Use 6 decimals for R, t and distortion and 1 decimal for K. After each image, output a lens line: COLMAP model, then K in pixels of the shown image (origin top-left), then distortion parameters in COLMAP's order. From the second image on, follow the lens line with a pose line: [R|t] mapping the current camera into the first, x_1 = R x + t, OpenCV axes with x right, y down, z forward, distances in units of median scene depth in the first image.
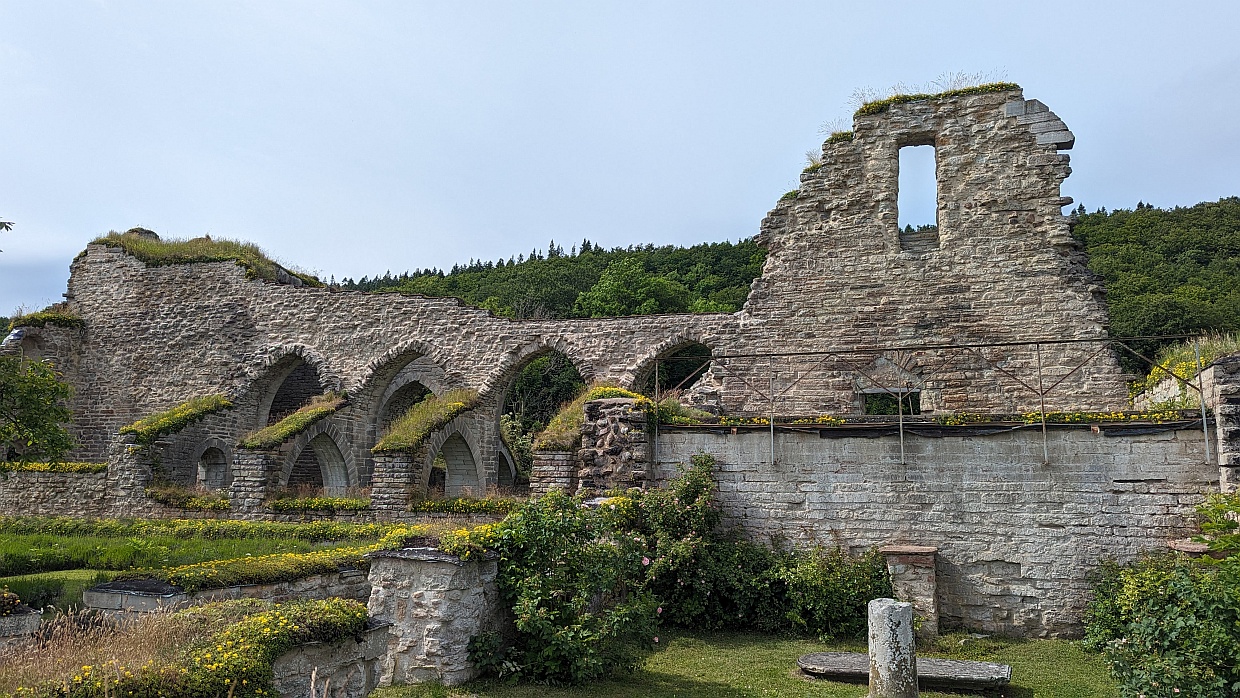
lens RADIAL K [[869.8, 0, 620.0], [0, 869.8, 349.0], [0, 0, 1]] dist [0.051317, -0.000915]
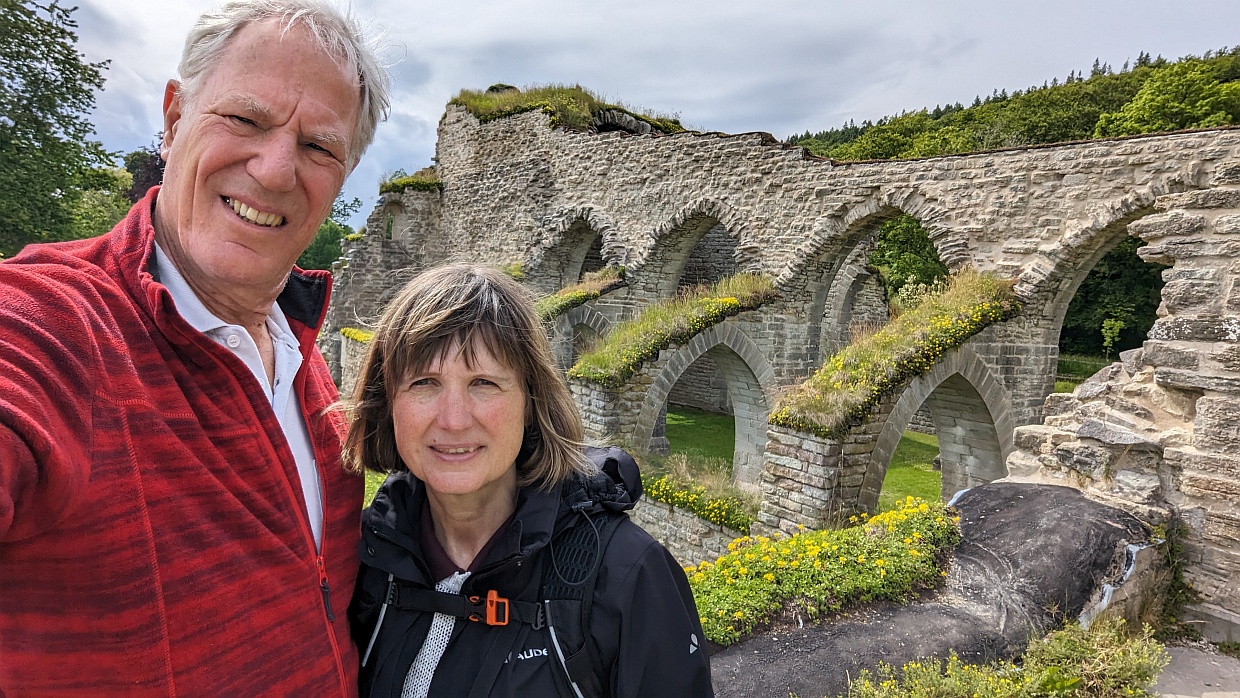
lens RADIAL K [[776.5, 0, 555.2], [0, 776.5, 321.2], [0, 0, 1]] dist [0.004193, 0.003251]
pose [[0.792974, 0.071693, -0.605023, 0.057759], [0.032265, 0.986717, 0.159211, -0.016125], [0.608401, -0.145771, 0.780128, 0.422899]]
